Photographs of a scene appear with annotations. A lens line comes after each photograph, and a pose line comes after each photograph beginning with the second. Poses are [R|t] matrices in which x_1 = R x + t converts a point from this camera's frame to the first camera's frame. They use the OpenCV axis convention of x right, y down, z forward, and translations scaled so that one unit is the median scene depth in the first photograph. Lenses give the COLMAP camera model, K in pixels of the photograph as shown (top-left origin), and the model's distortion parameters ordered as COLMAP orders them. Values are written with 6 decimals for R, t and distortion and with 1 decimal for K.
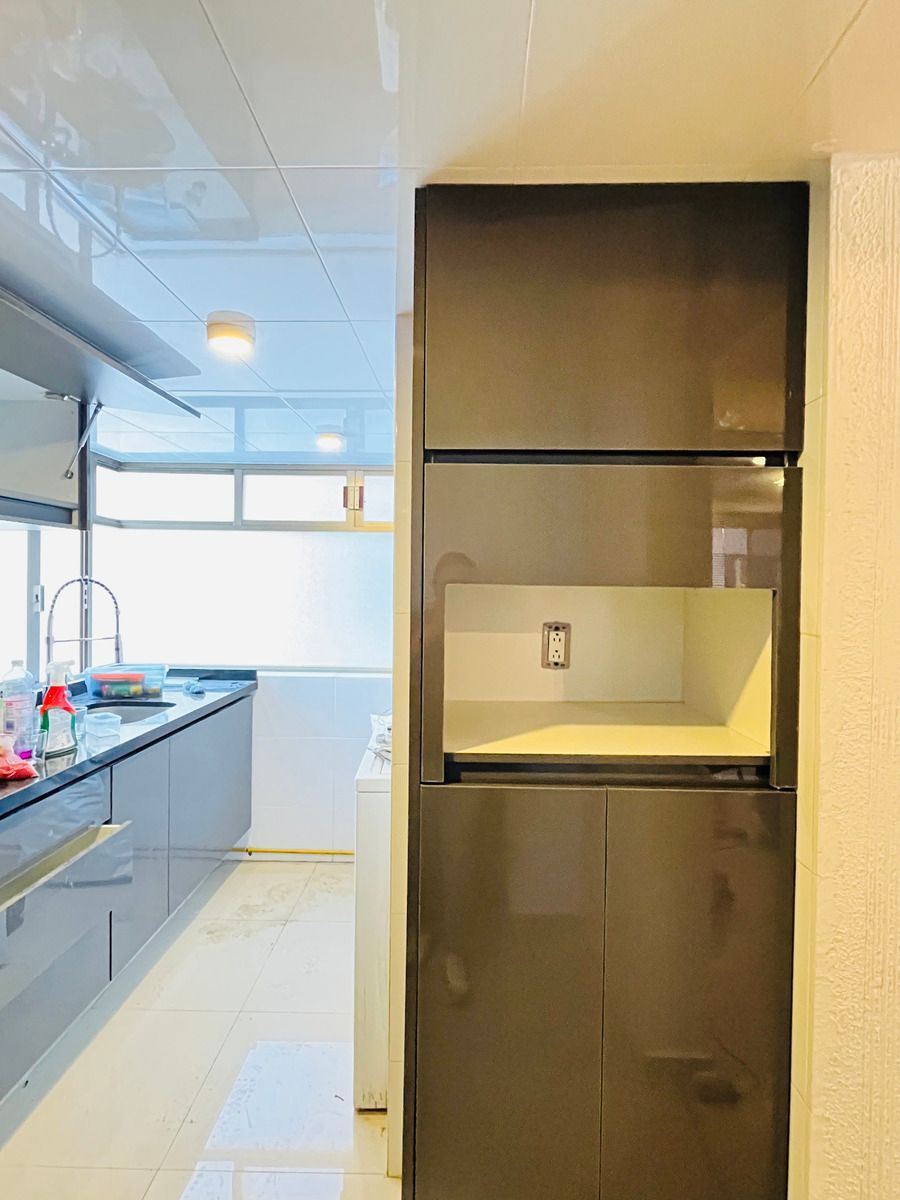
lens RADIAL K [[674.1, 0, 451.9], [0, 674.1, 598.8], [0, 0, 1]] dist [-0.000600, -0.001374]
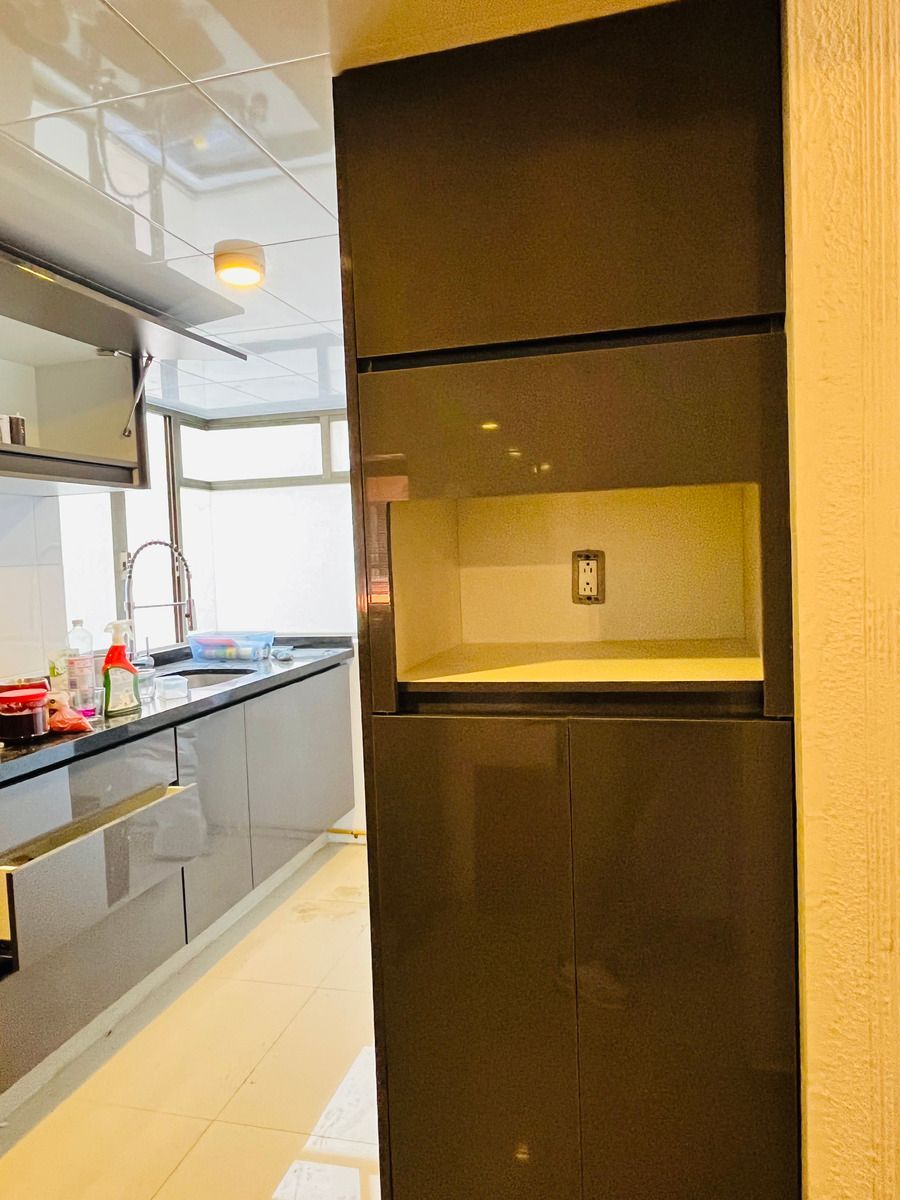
lens RADIAL K [[804.3, 0, 455.7], [0, 804.3, 593.9], [0, 0, 1]] dist [-0.000329, -0.002416]
pose [[0.972075, -0.037532, -0.231651, 0.334573], [0.045670, 0.998510, 0.029866, 0.076544], [0.230185, -0.039611, 0.972340, -0.067689]]
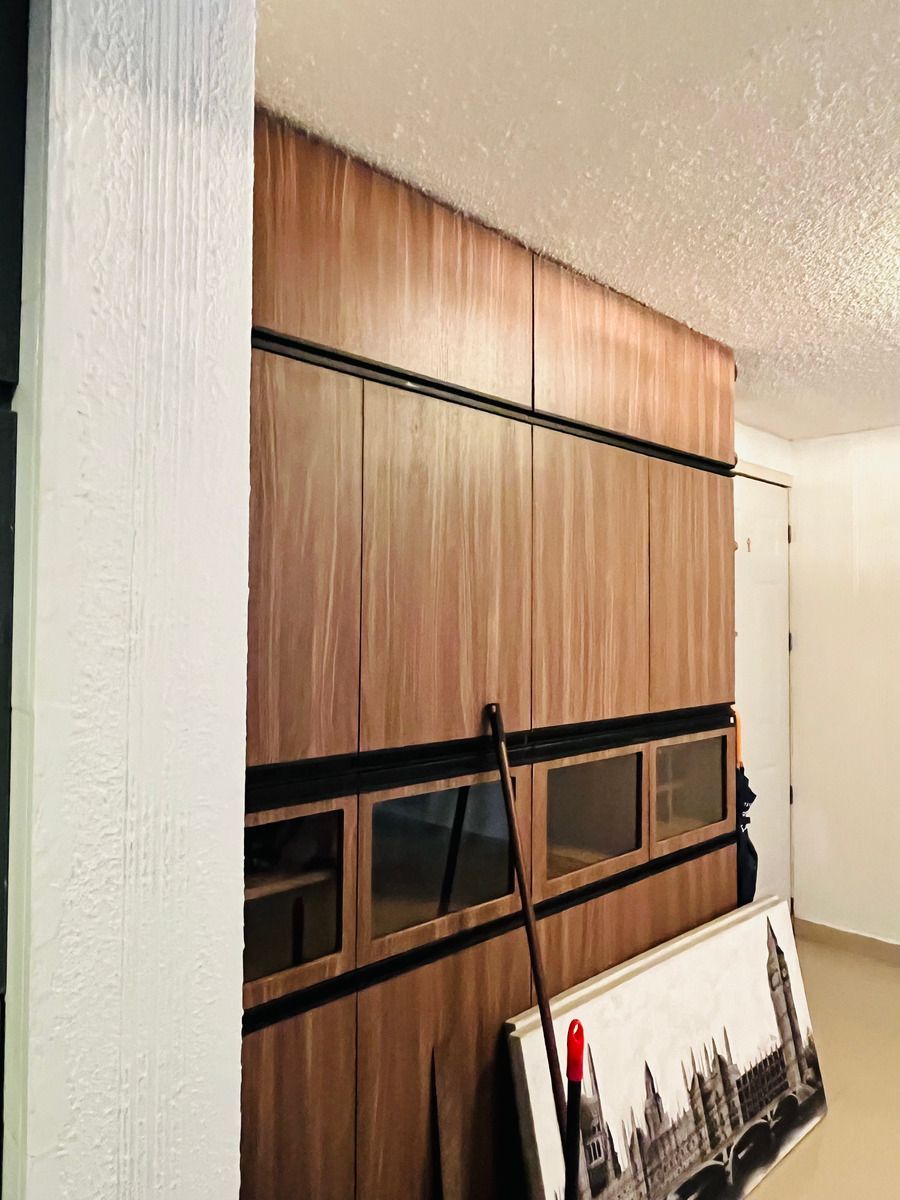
lens RADIAL K [[804.3, 0, 457.7], [0, 804.3, 597.0], [0, 0, 1]] dist [-0.000329, -0.002416]
pose [[0.713419, 0.014181, 0.700594, 0.305154], [0.010961, 0.999447, -0.031393, -0.015235], [-0.700652, 0.030076, 0.712869, 0.260149]]
